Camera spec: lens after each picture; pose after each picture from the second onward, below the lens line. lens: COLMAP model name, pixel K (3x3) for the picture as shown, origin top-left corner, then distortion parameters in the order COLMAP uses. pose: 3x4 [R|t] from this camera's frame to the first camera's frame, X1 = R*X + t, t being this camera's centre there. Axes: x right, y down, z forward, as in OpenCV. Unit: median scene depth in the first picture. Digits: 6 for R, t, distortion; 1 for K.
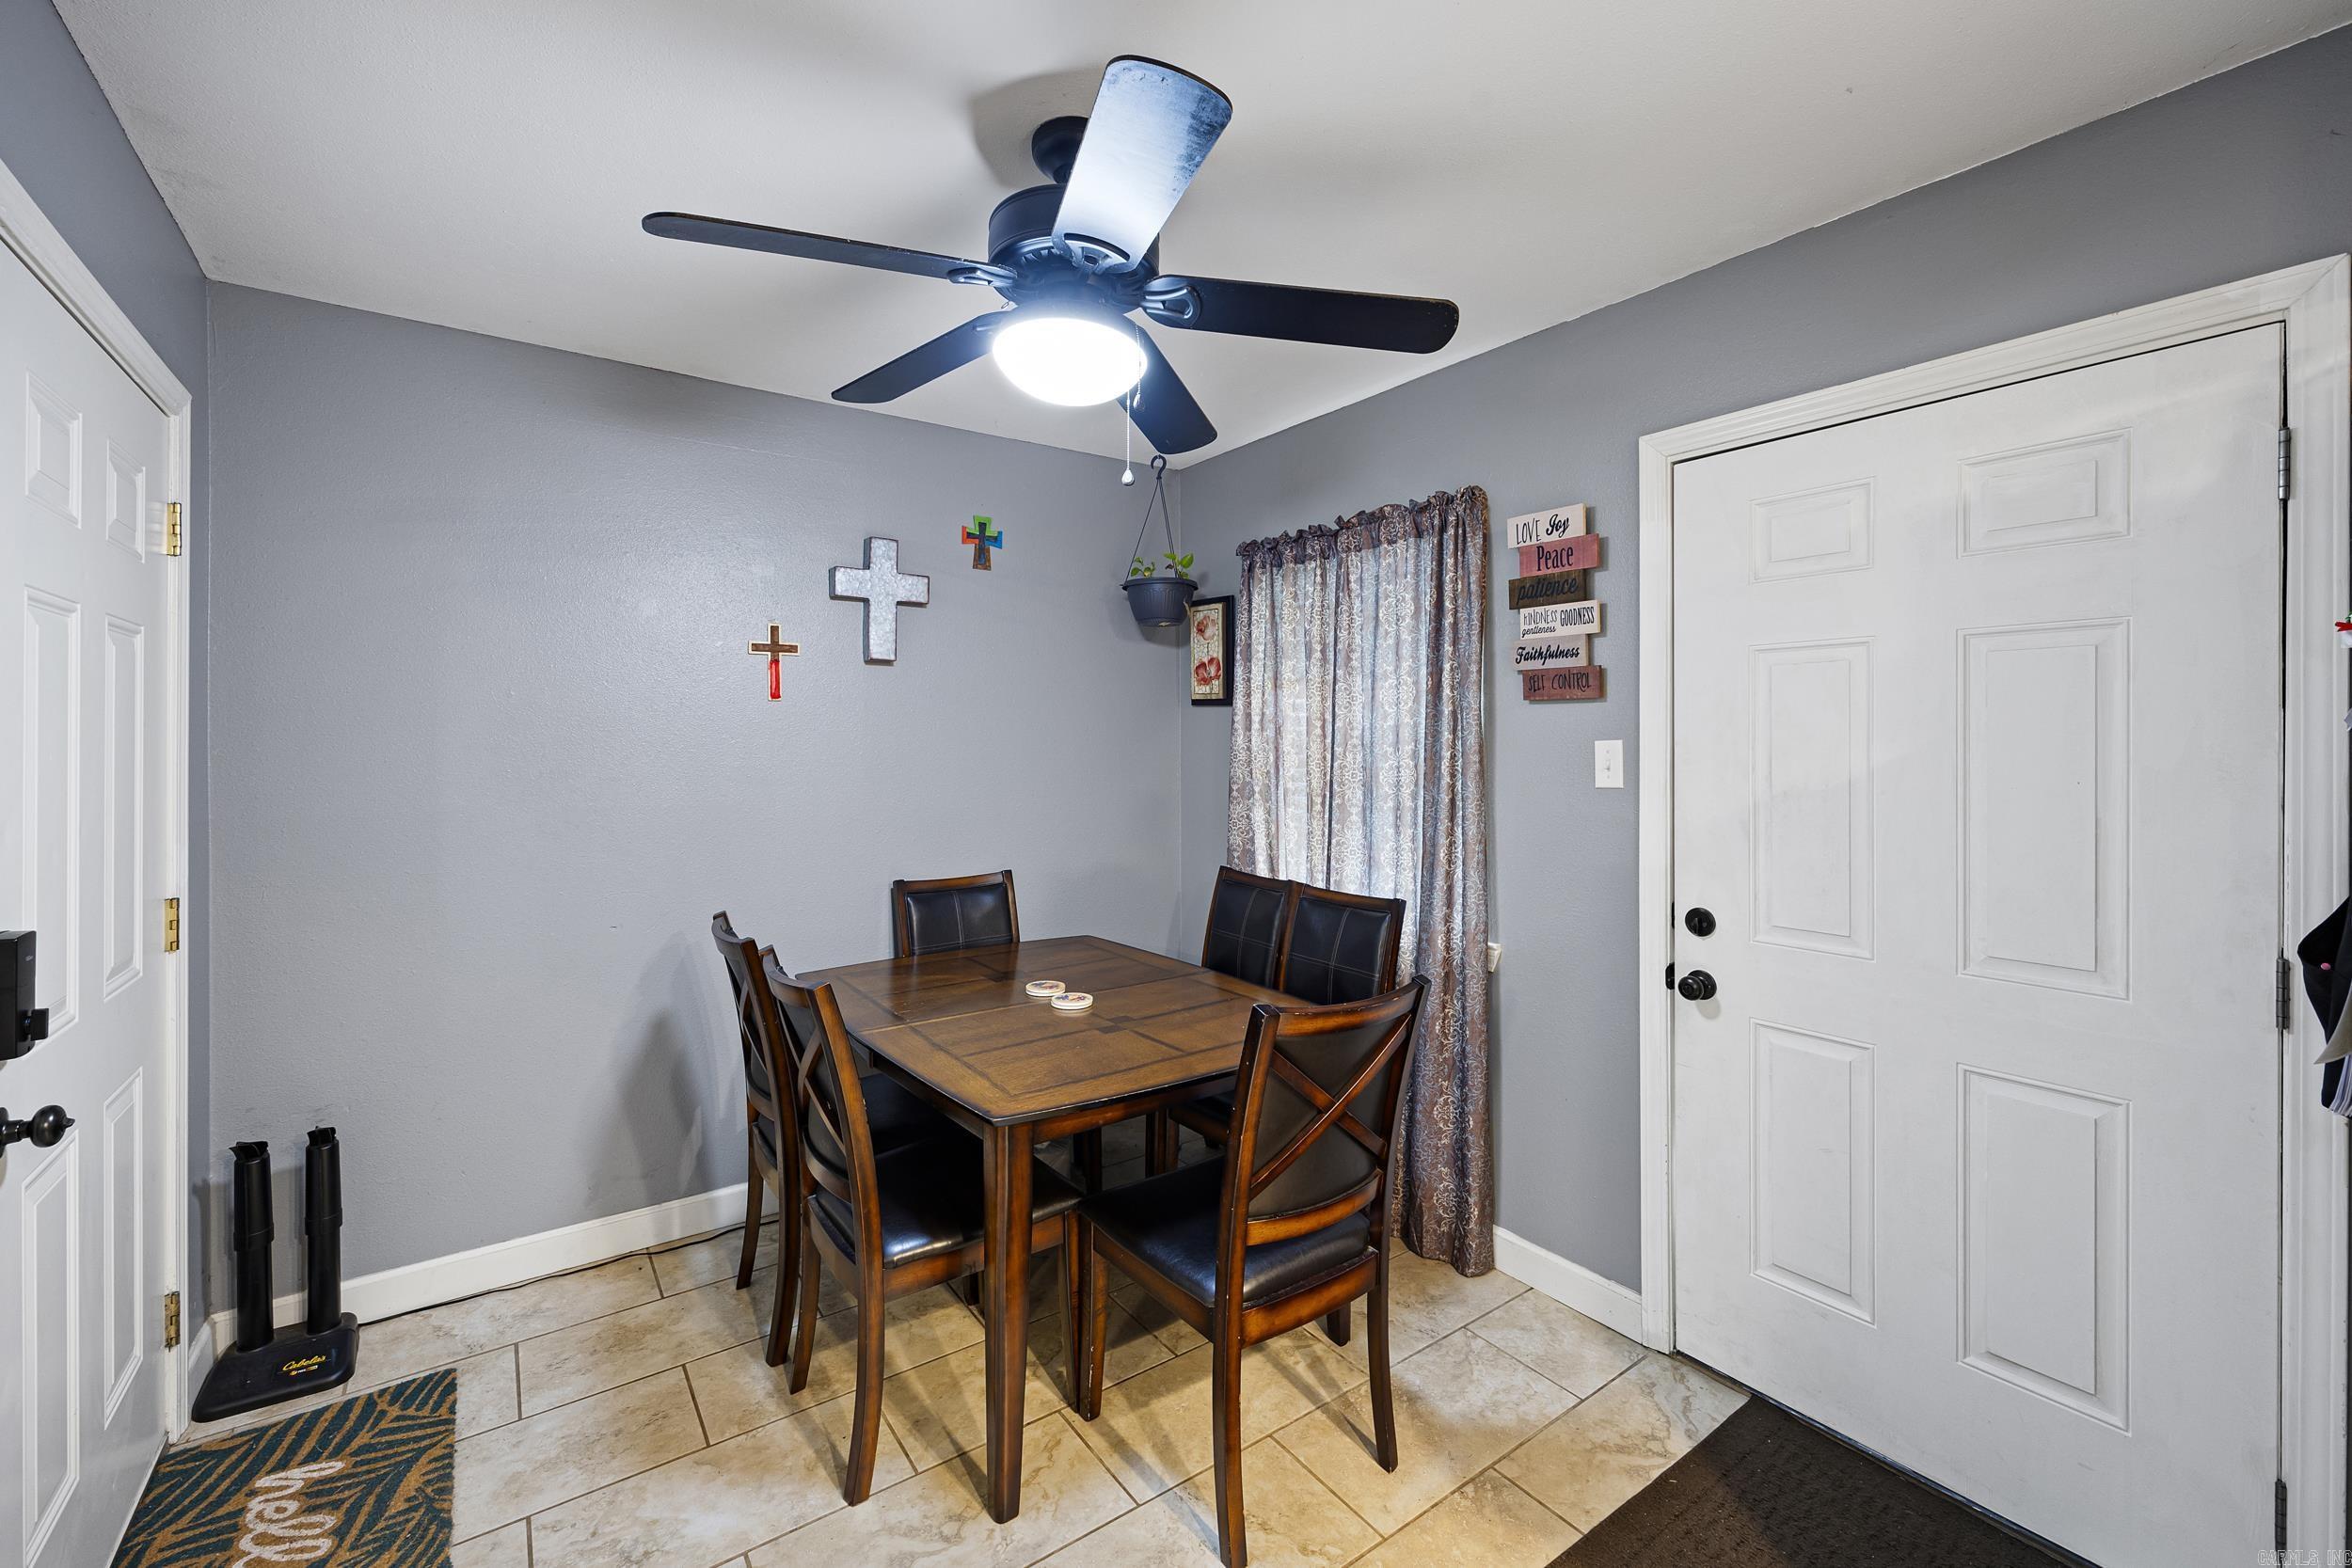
lens RADIAL K [[961.2, 0, 1170.3], [0, 961.2, 741.4], [0, 0, 1]] dist [-0.000702, -0.000578]
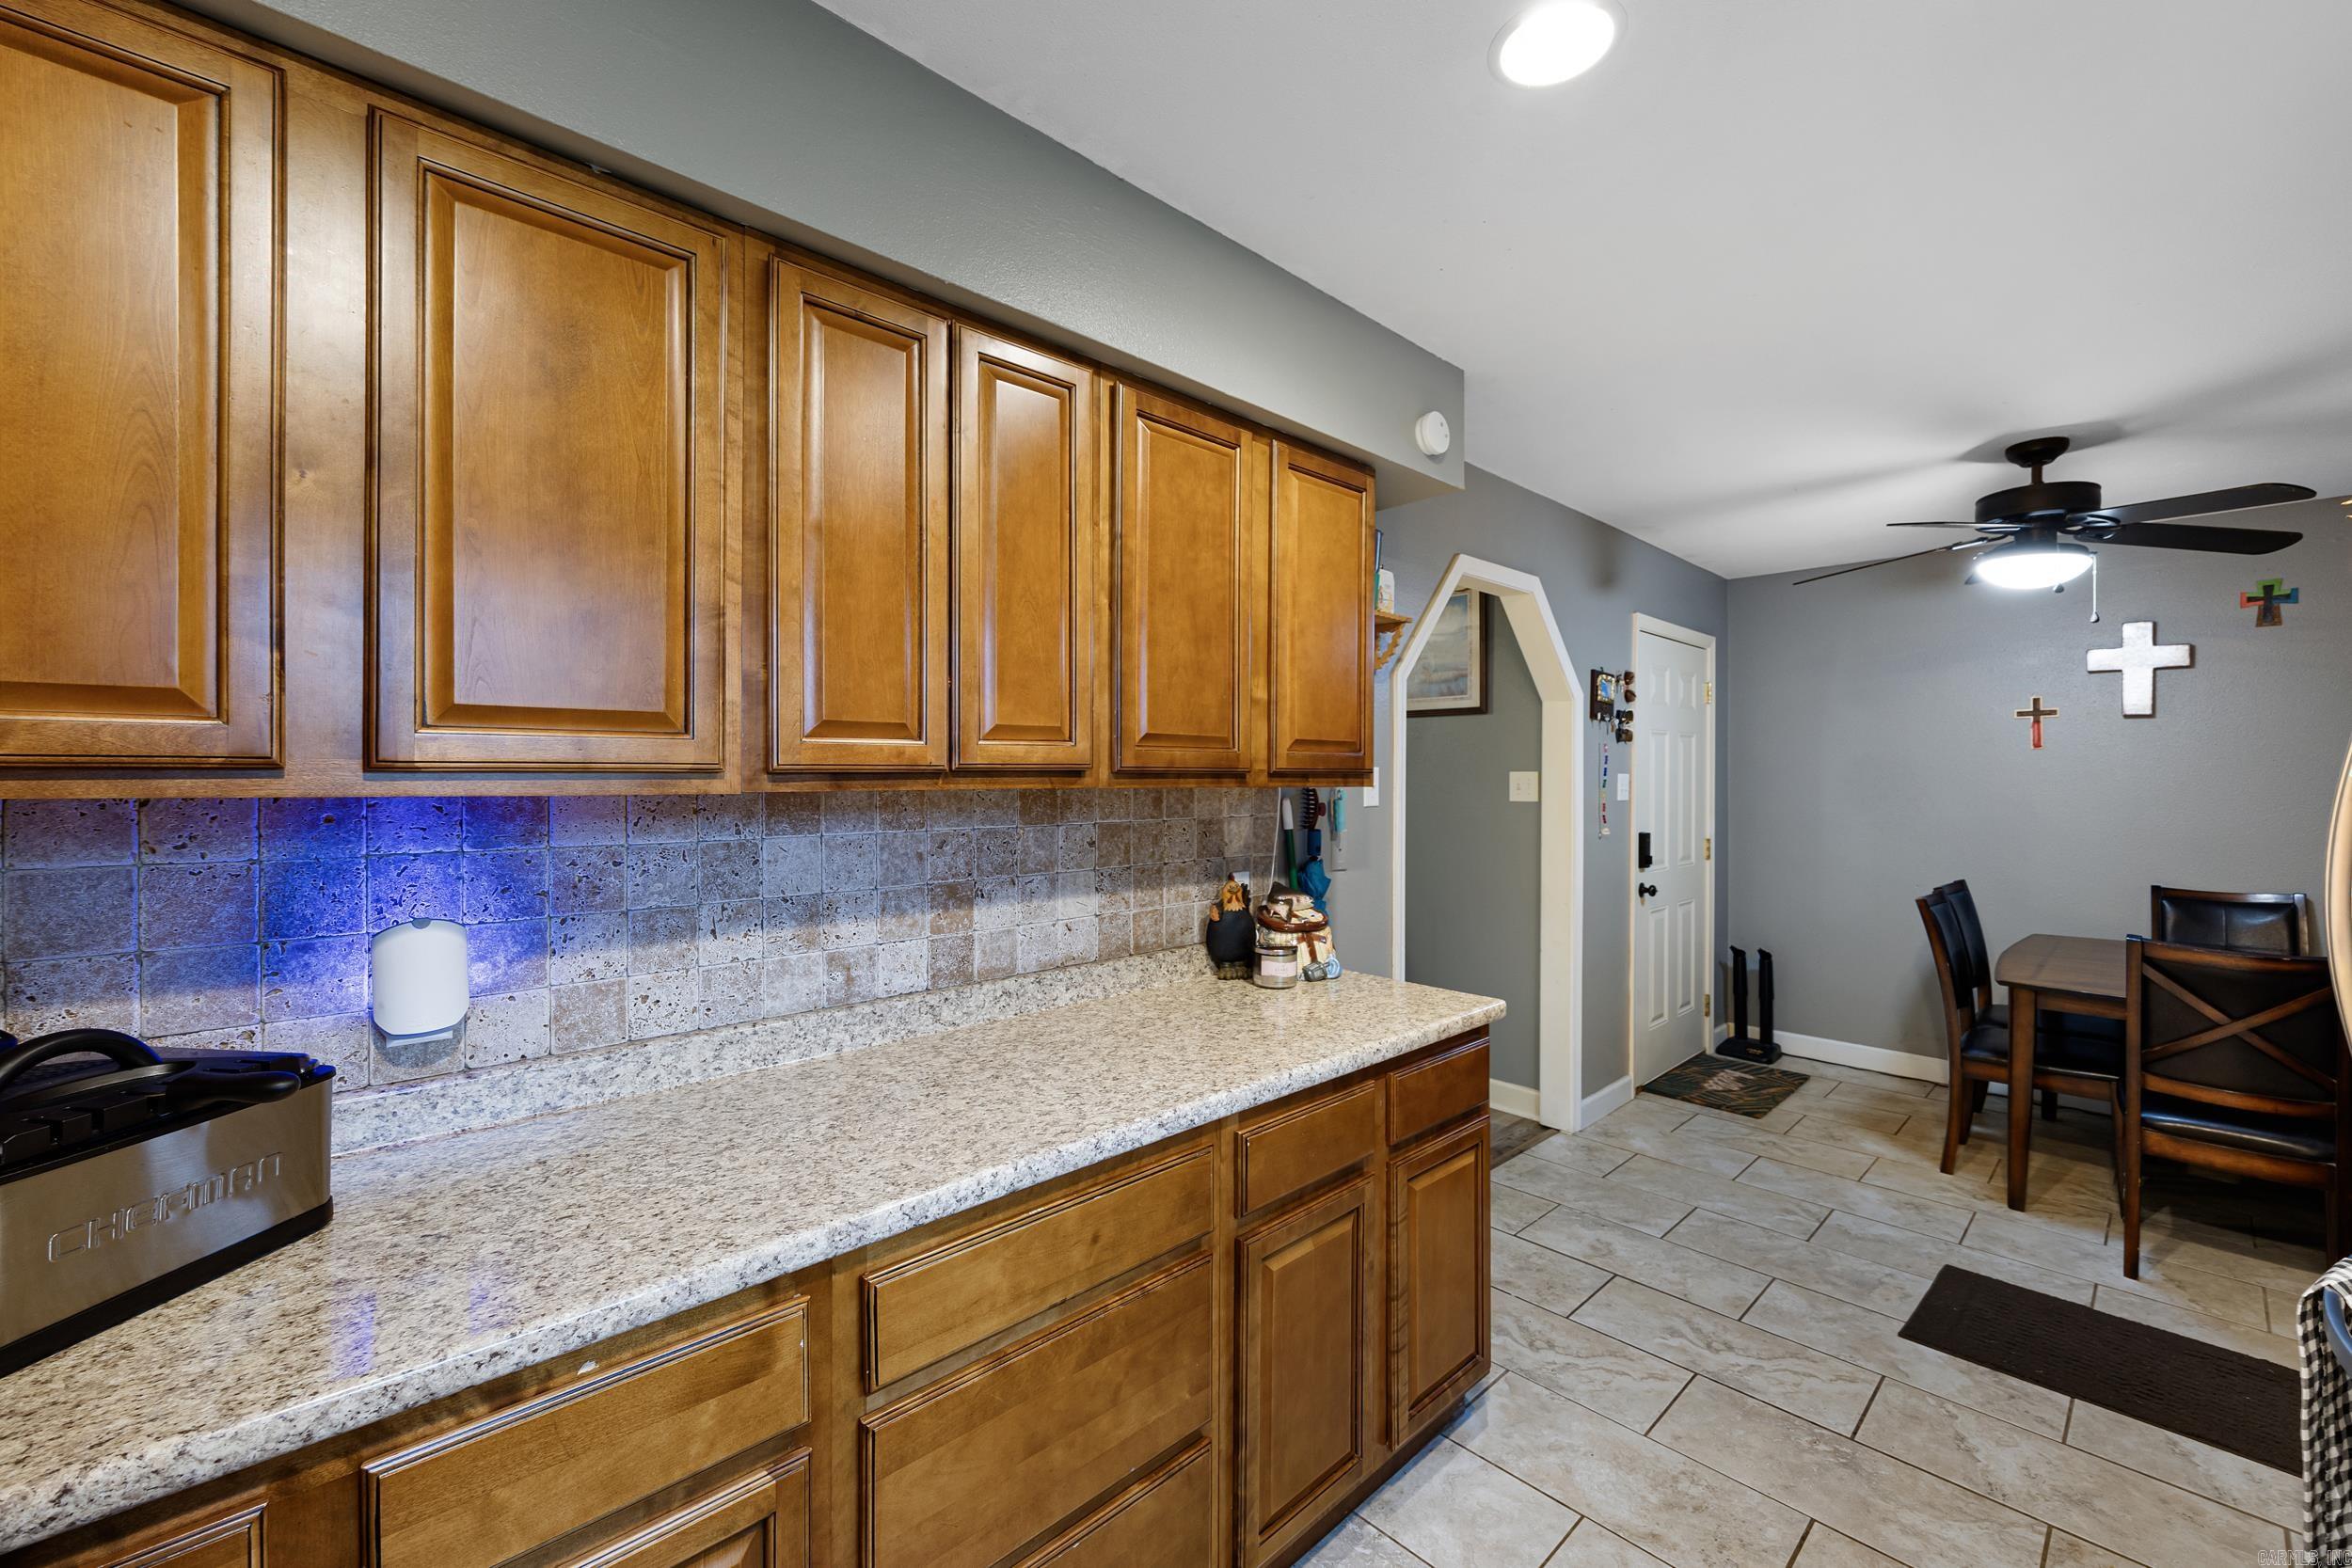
lens RADIAL K [[942.5, 0, 1177.4], [0, 942.5, 777.6], [0, 0, 1]] dist [-0.001473, -0.000238]
pose [[0.130803, 0.000985, -0.991408, 1.106989], [0.000176, 0.999999, 0.001017, -0.001855], [0.991408, -0.000307, 0.130803, -0.635905]]
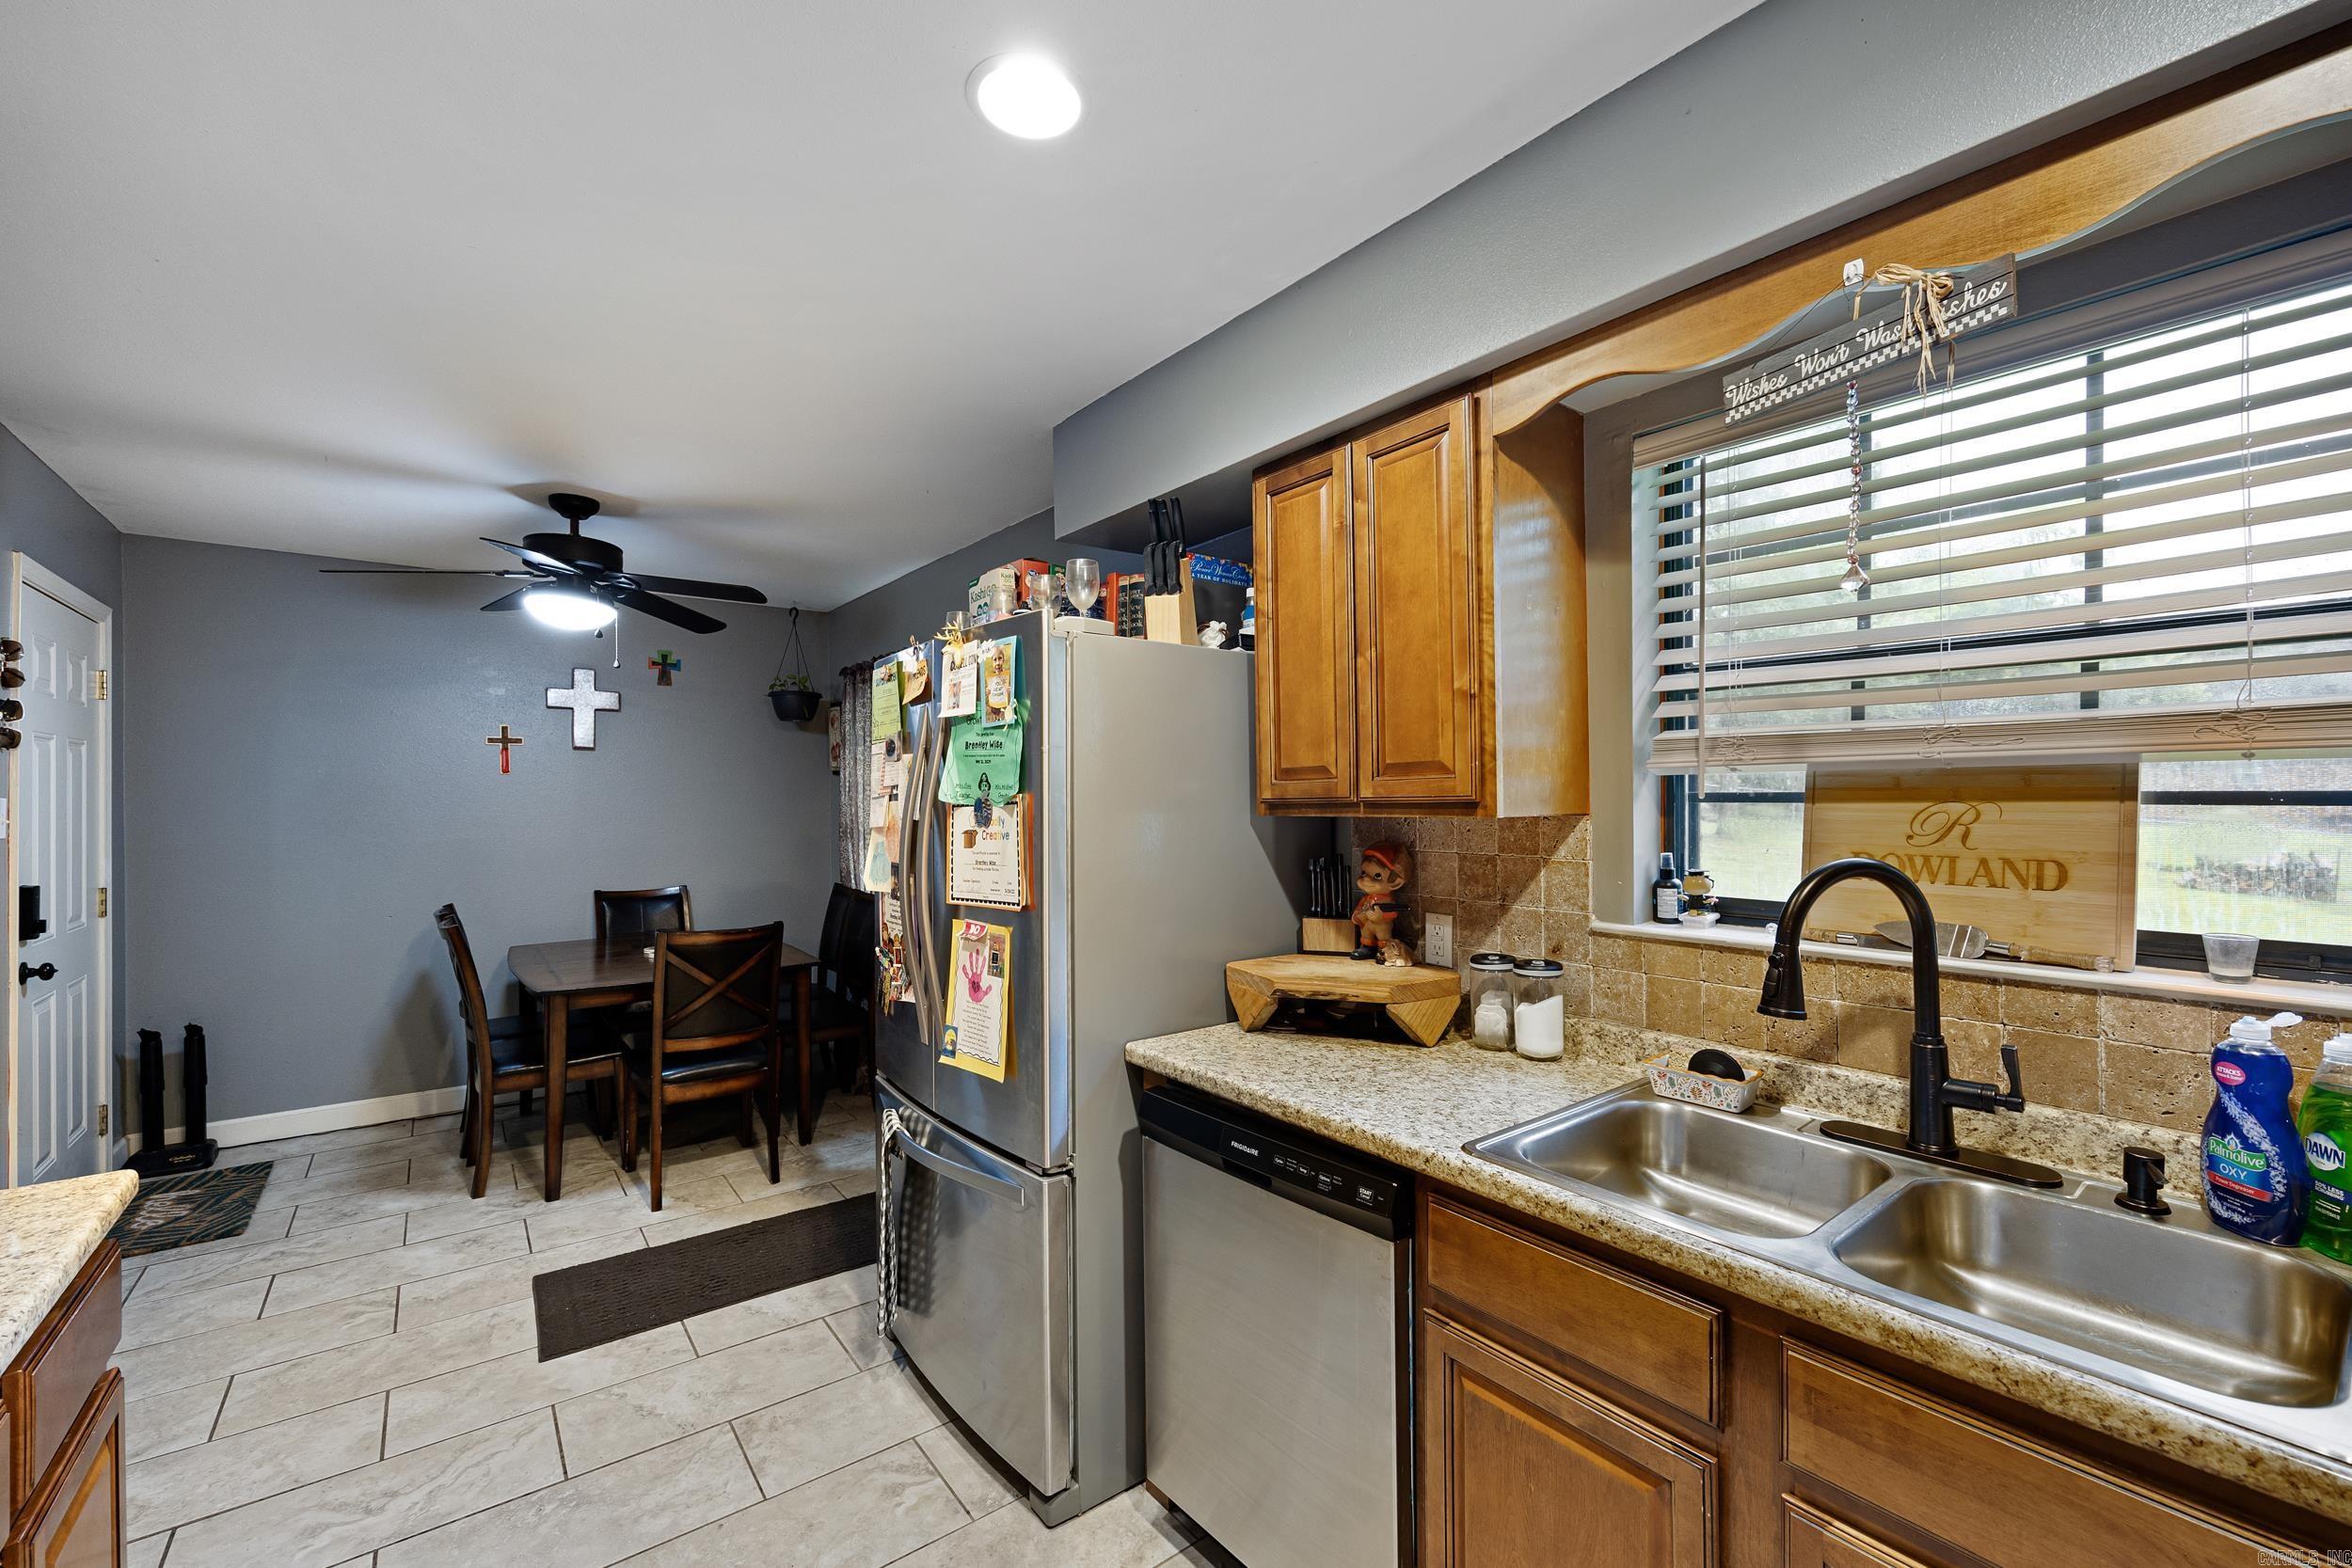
lens RADIAL K [[963.6, 0, 1182.6], [0, 963.6, 798.2], [0, 0, 1]] dist [0.000330, -0.000246]
pose [[0.999245, -0.002796, 0.038754, 0.832204], [0.002751, 0.999995, 0.001219, -0.003328], [-0.038757, -0.001111, 0.999248, -0.804673]]
